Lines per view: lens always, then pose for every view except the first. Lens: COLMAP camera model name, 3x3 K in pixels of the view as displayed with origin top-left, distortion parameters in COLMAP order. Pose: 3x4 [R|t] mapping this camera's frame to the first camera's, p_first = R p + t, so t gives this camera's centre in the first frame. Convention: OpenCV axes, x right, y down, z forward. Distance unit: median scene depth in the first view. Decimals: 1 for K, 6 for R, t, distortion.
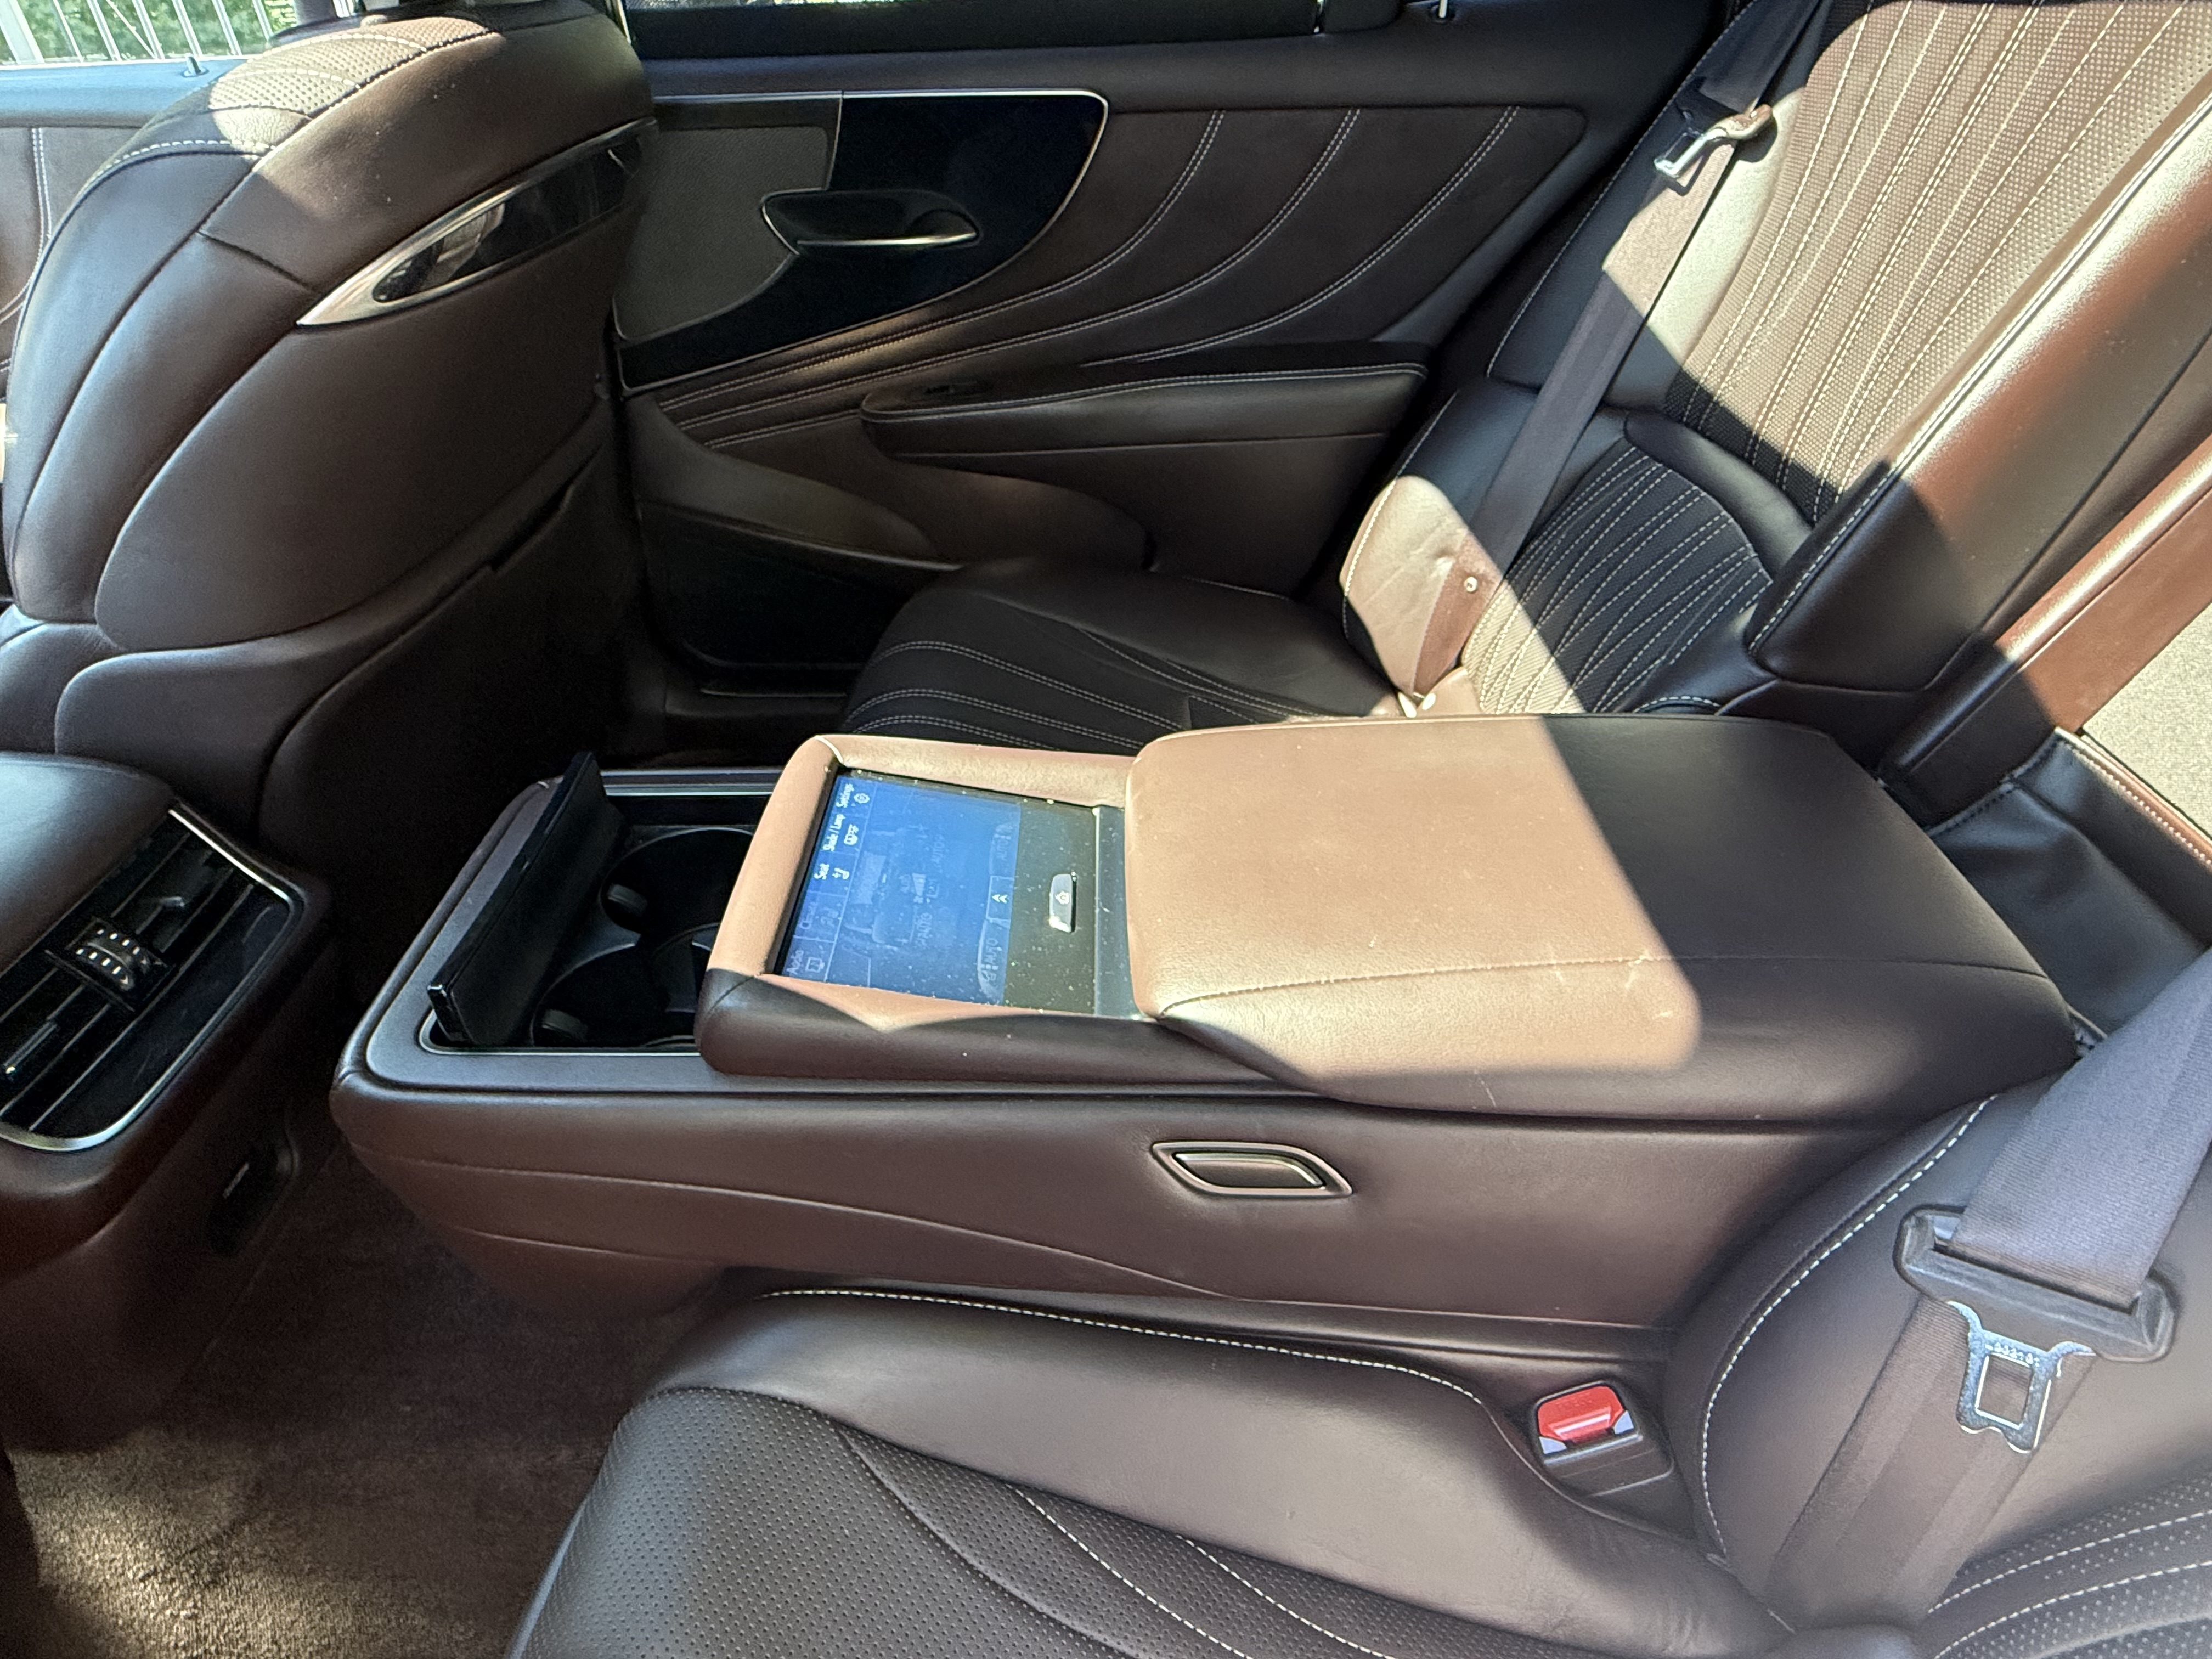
lens RADIAL K [[1261.8, 0, 1066.7], [0, 1261.8, 827.3], [0, 0, 1]] dist [-0.003060, 0.005238]
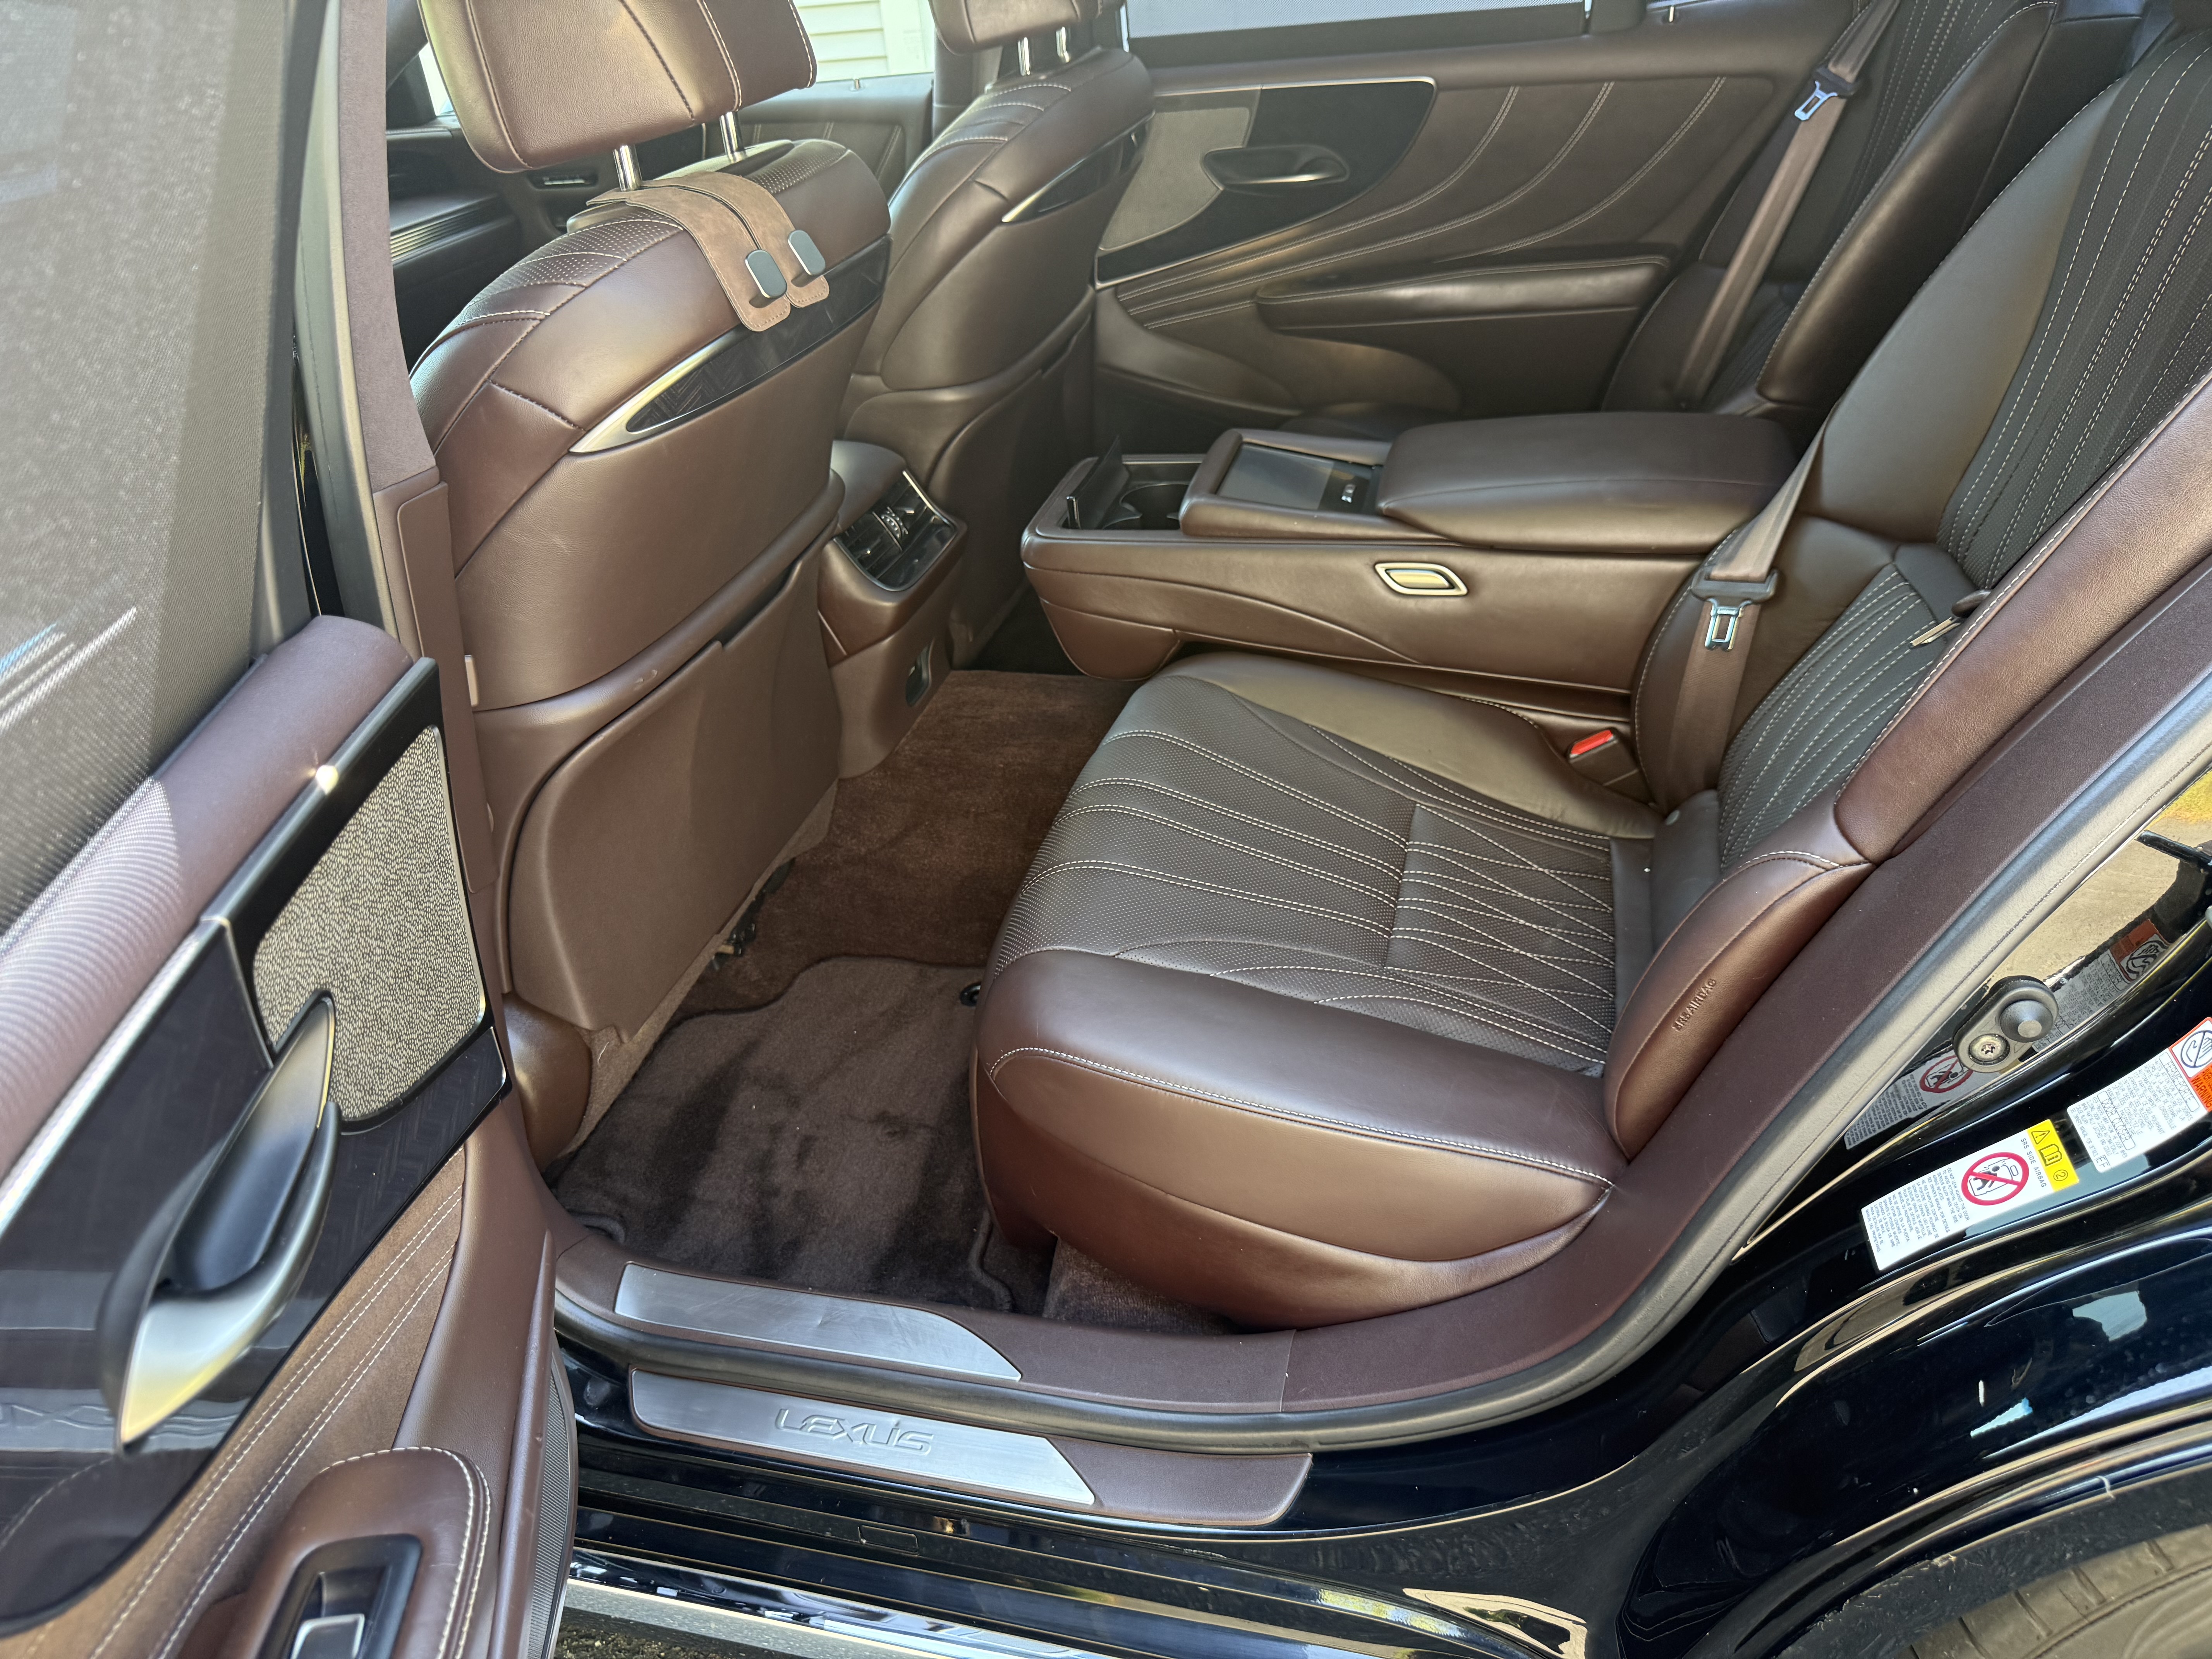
lens RADIAL K [[1600.9, 0, 1085.8], [0, 1600.9, 837.8], [0, 0, 1]] dist [0.020611, -0.023936]
pose [[0.971879, 0.064896, -0.226361, 0.119590], [-0.076137, 0.996243, -0.041280, 0.440612], [0.222831, 0.057353, 0.973168, -0.926143]]
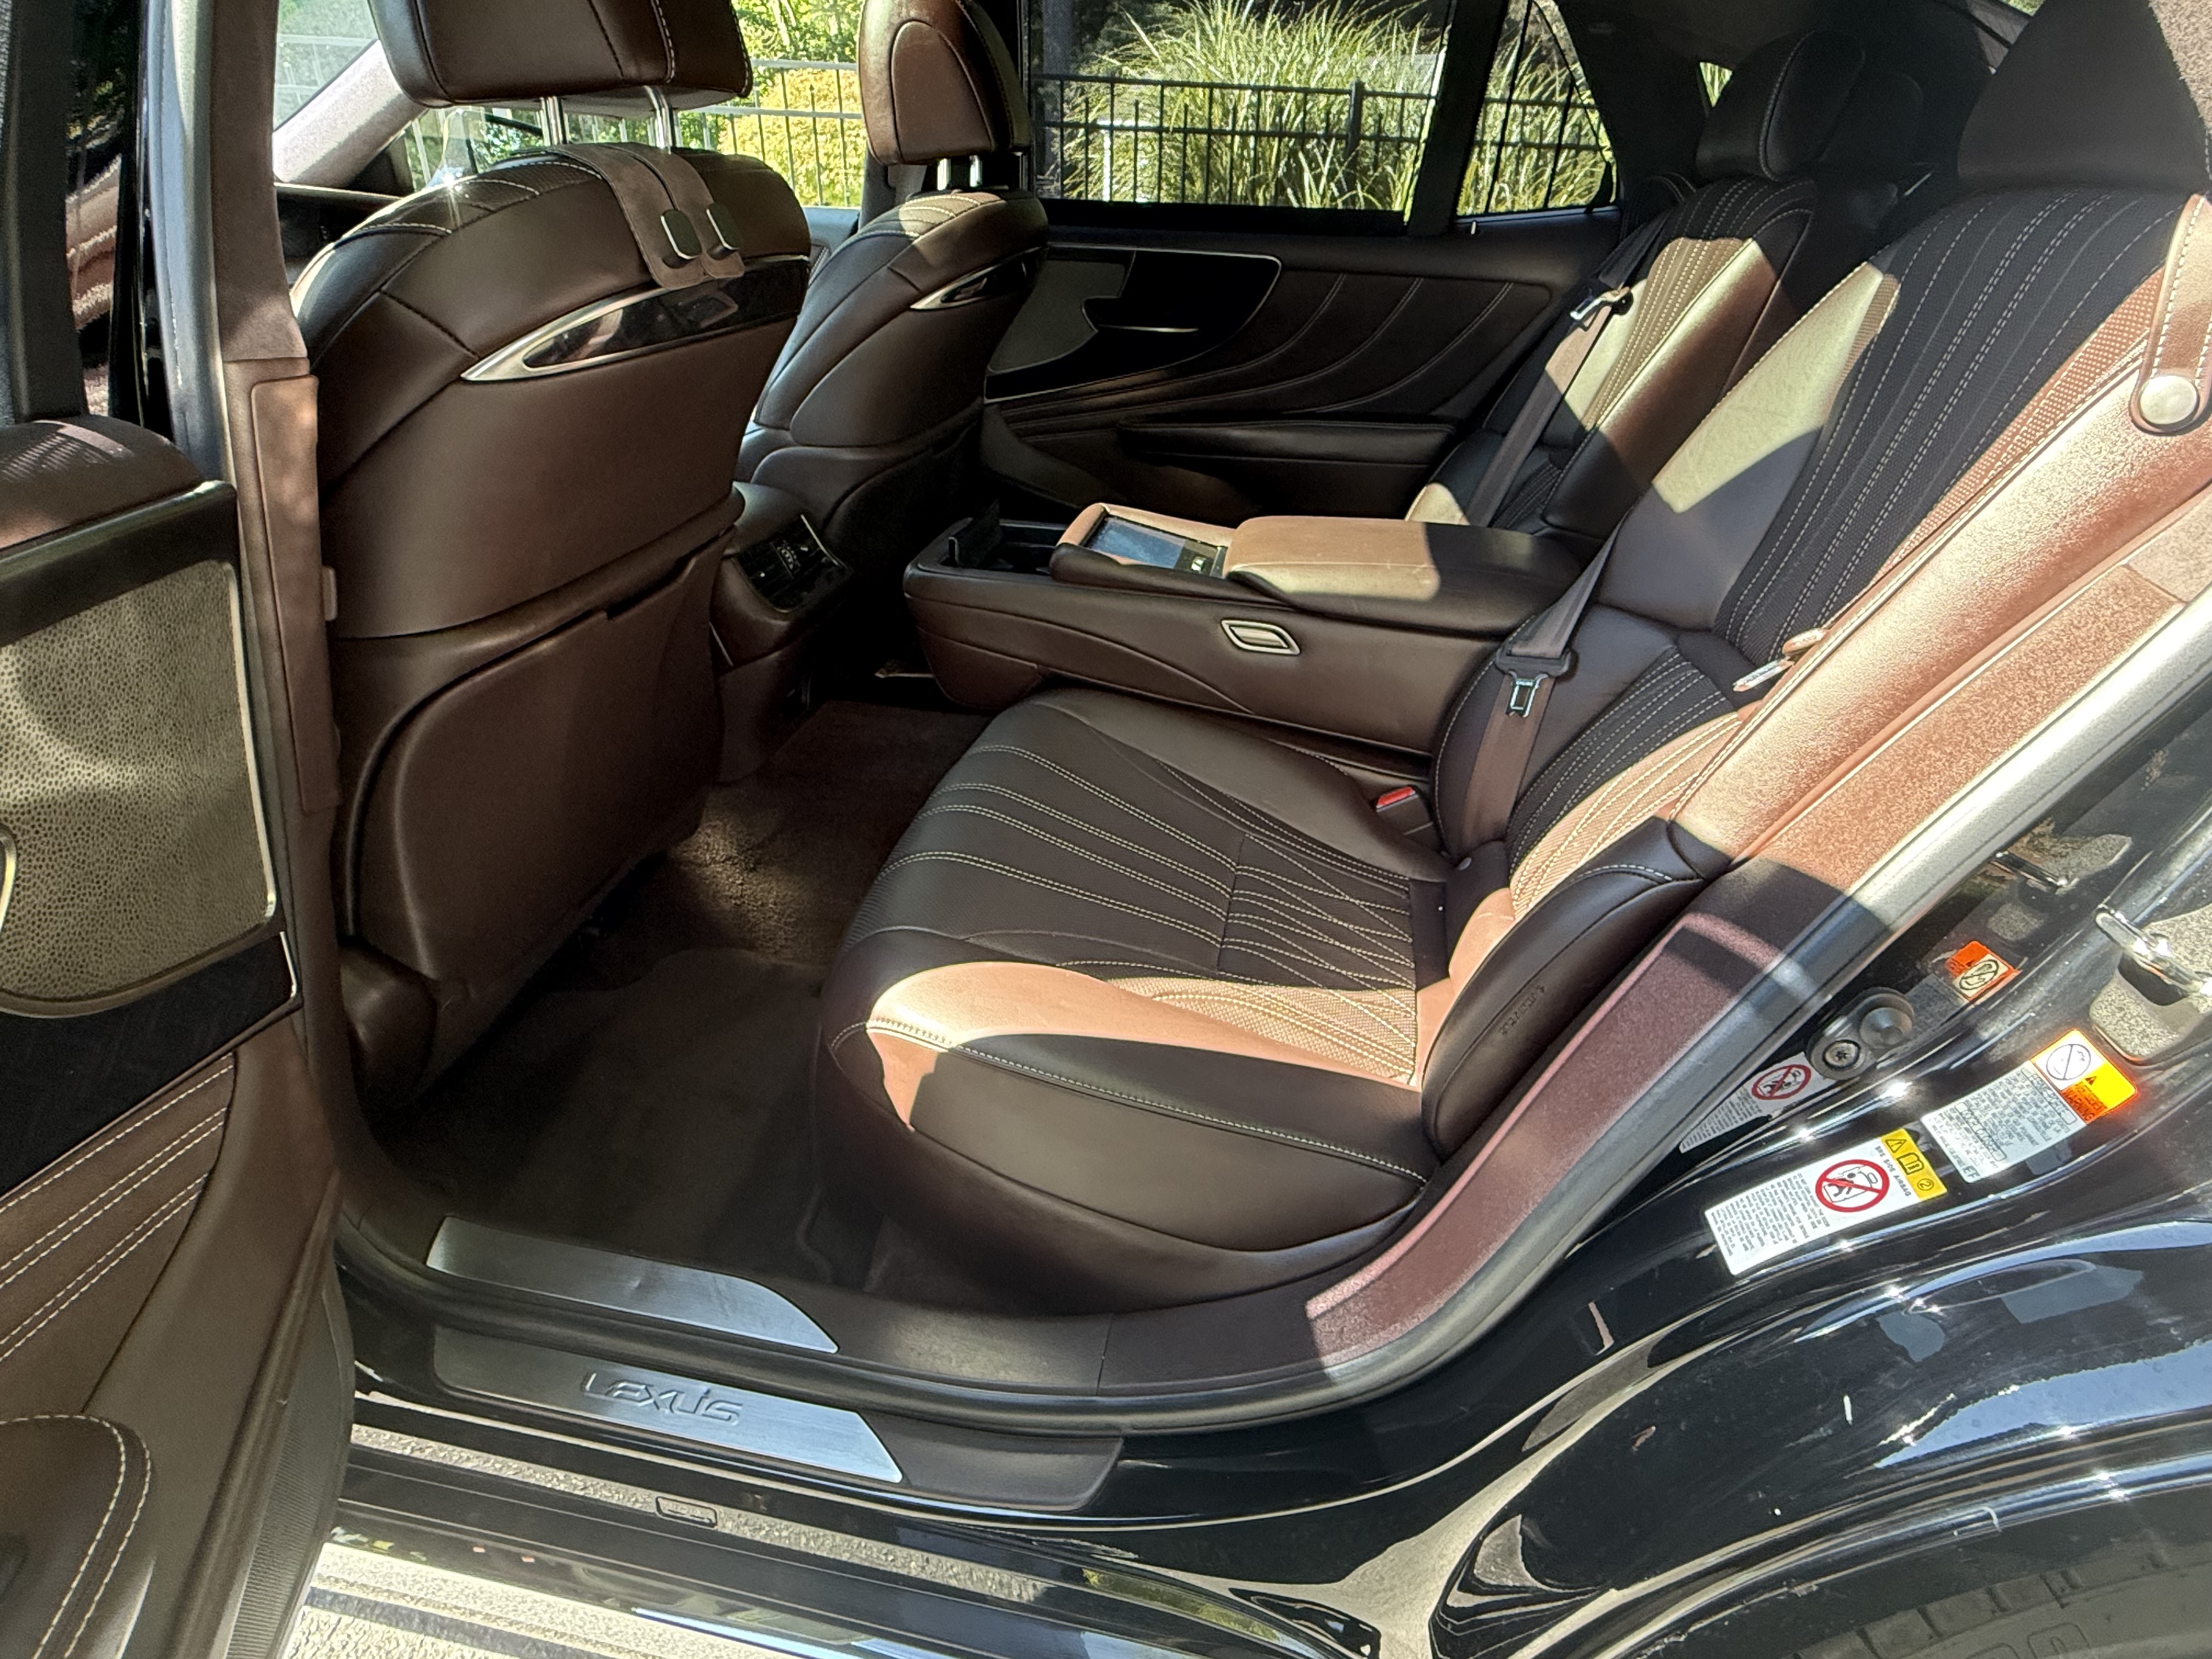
lens RADIAL K [[1261.8, 0, 1069.4], [0, 1261.8, 834.7], [0, 0, 1]] dist [-0.003060, 0.005238]
pose [[0.983439, 0.132803, -0.123331, 0.067477], [-0.147232, 0.982235, -0.116348, 0.497832], [0.105689, 0.132579, 0.985522, -0.725269]]
